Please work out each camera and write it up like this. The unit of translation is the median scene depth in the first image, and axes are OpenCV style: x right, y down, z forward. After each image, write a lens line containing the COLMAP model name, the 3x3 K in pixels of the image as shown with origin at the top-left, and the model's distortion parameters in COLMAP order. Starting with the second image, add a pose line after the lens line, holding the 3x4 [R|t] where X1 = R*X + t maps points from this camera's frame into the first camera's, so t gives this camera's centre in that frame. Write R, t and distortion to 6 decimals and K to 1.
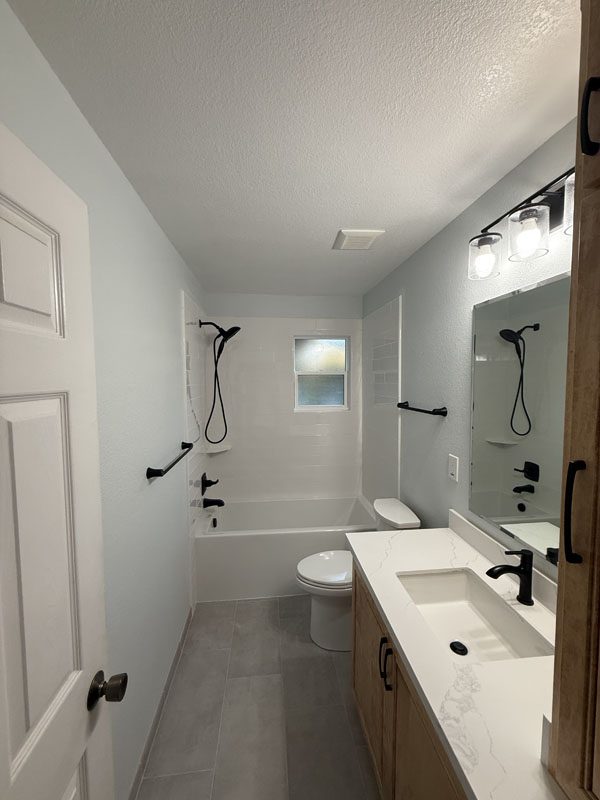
lens RADIAL K [[317.1, 0, 300.0], [0, 317.1, 400.0], [0, 0, 1]] dist [0.001801, -0.000435]
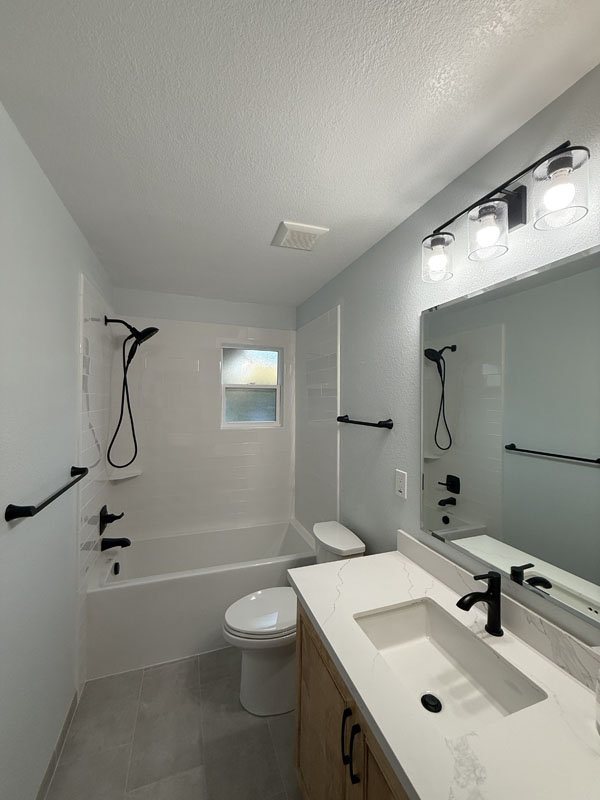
lens RADIAL K [[320.2, 0, 300.0], [0, 320.2, 400.0], [0, 0, 1]] dist [0.000928, -0.000085]
pose [[0.971541, 0.015469, 0.236367, -0.026854], [-0.000372, 0.997964, -0.063783, 0.024235], [-0.236872, 0.061880, 0.969568, 0.126742]]
